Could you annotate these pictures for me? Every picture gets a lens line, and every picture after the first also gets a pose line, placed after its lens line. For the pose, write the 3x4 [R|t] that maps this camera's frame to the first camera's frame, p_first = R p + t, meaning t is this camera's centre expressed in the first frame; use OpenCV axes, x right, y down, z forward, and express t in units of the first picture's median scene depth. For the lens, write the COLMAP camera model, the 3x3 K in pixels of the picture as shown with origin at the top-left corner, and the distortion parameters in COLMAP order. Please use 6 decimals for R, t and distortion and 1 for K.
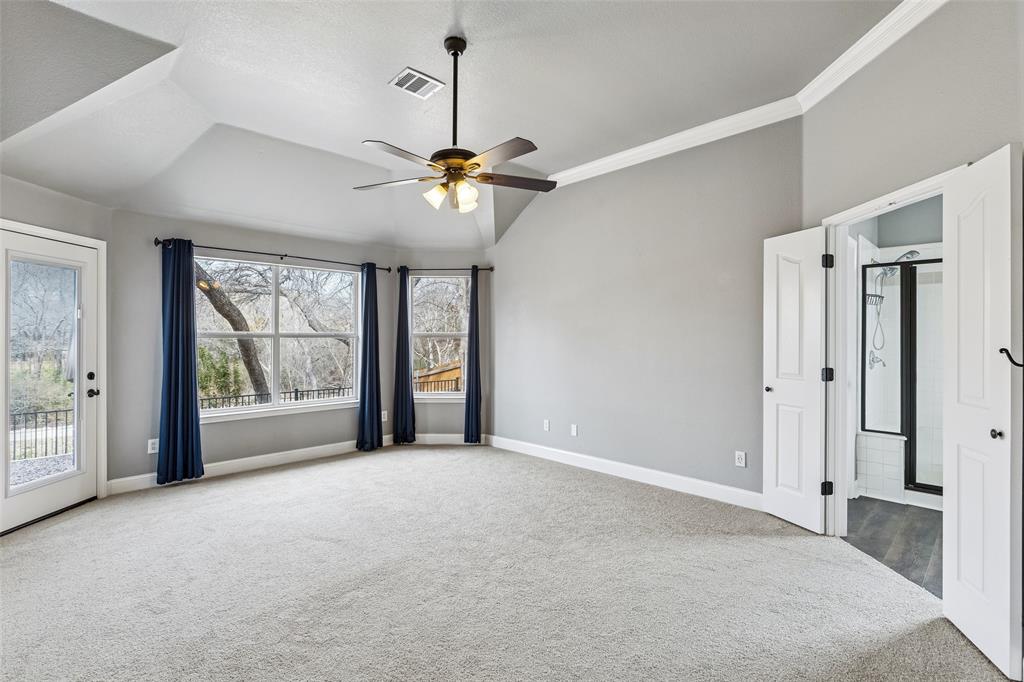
lens RADIAL K [[473.9, 0, 512.0], [0, 473.9, 341.0], [0, 0, 1]] dist [0.000878, 0.000311]
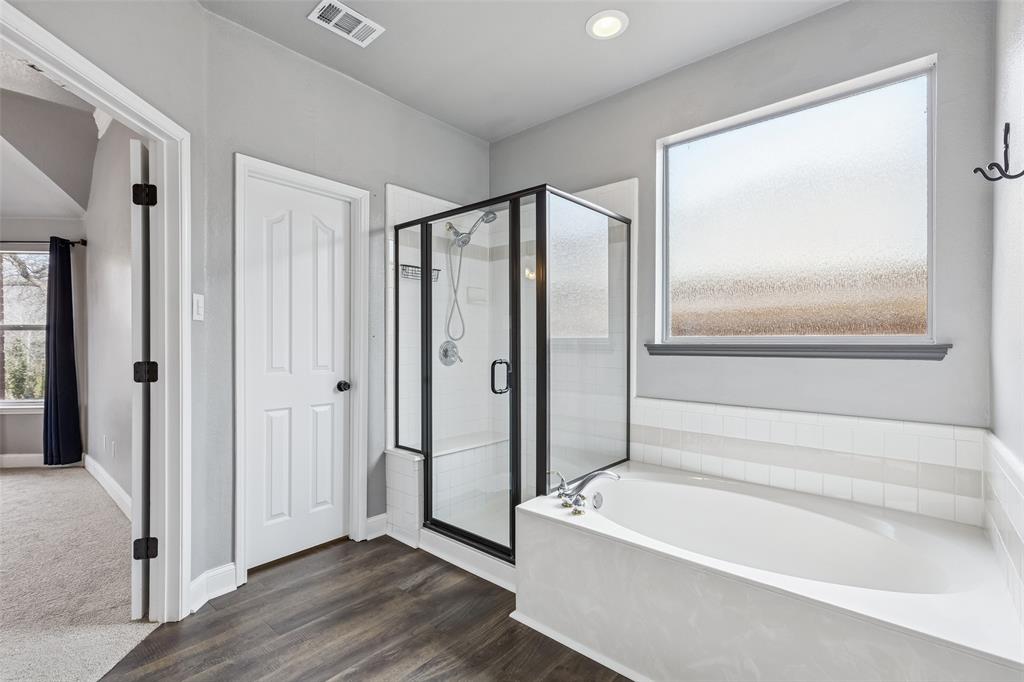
lens RADIAL K [[460.2, 0, 506.9], [0, 460.2, 343.5], [0, 0, 1]] dist [0.003297, 0.000368]
pose [[0.997369, -0.004070, 0.072384, 0.833504], [0.004241, 0.999989, -0.002209, 0.027310], [-0.072374, 0.002510, 0.997374, 0.255129]]
